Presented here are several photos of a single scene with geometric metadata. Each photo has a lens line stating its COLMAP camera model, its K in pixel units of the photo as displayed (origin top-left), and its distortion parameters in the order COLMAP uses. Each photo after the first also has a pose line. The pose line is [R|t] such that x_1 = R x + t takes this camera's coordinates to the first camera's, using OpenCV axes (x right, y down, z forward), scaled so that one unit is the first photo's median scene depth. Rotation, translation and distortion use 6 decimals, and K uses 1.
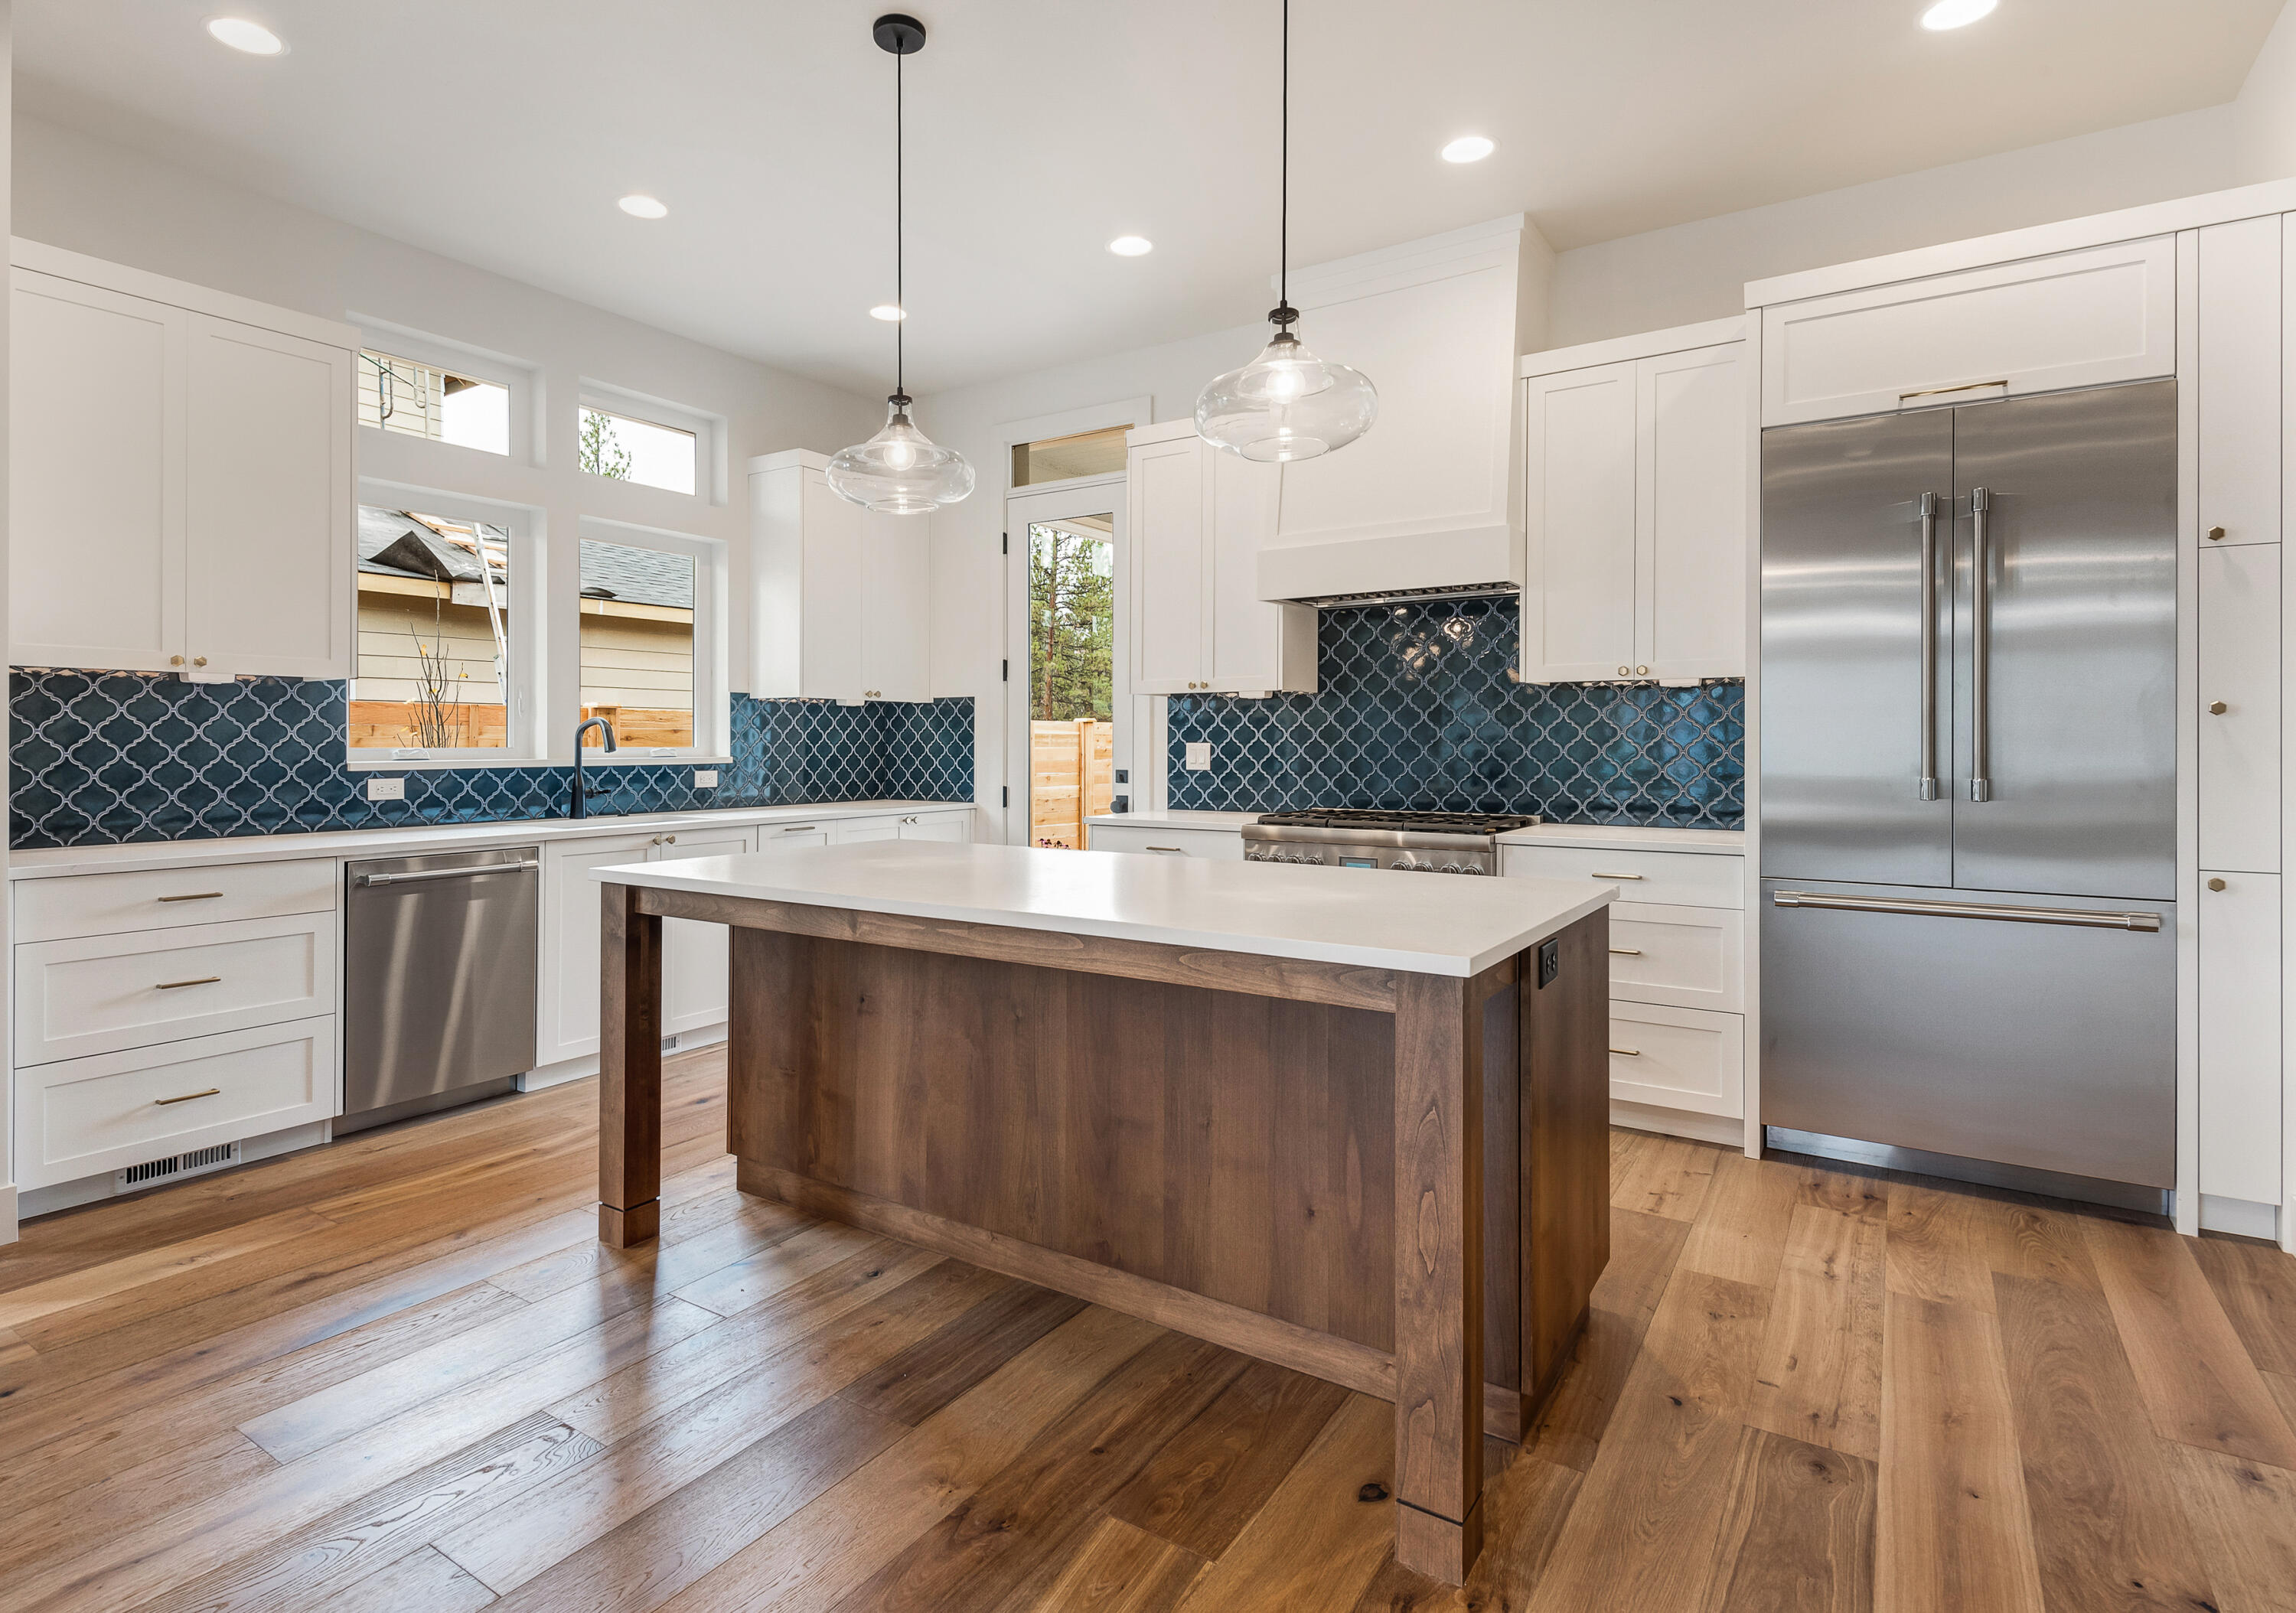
lens RADIAL K [[1174.9, 0, 1089.8], [0, 1174.9, 738.2], [0, 0, 1]] dist [0.026396, -0.009938]
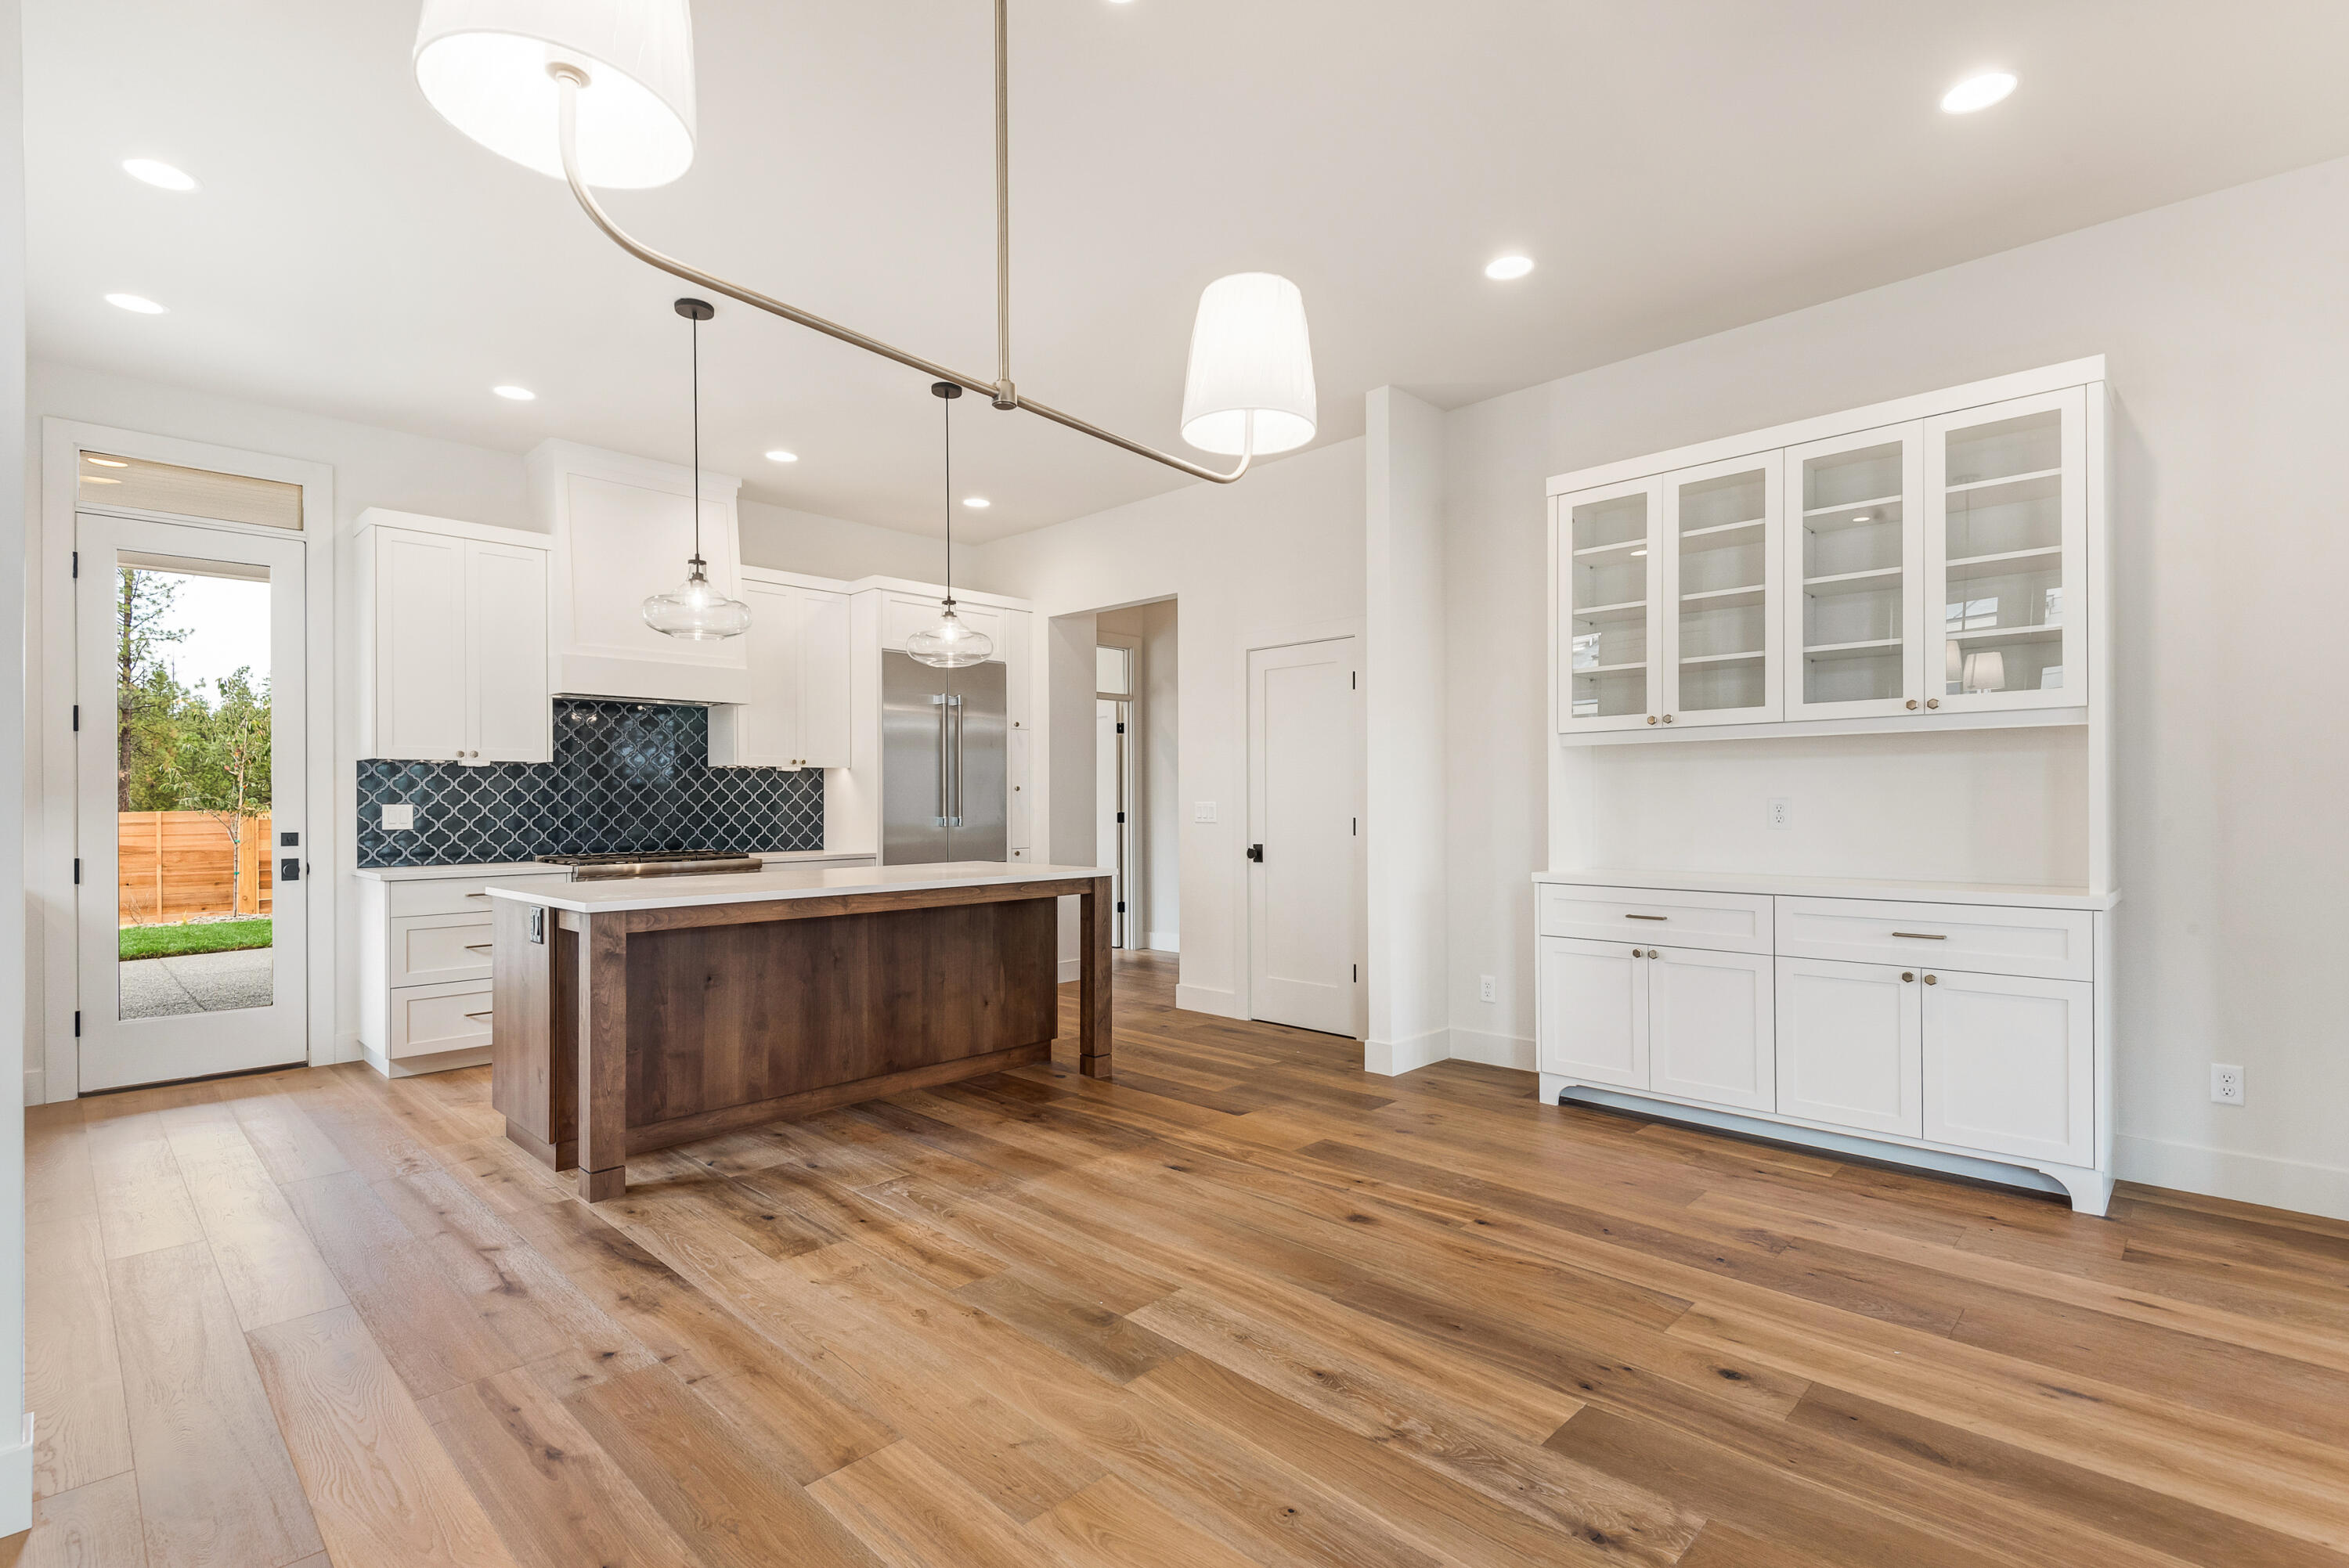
lens RADIAL K [[1080.6, 0, 1198.2], [0, 1080.6, 805.8], [0, 0, 1]] dist [0.027597, -0.016563]
pose [[0.157498, -0.004093, 0.987511, -1.003718], [0.002904, 0.999989, 0.003681, 0.004499], [-0.987515, 0.002288, 0.157508, 0.139008]]
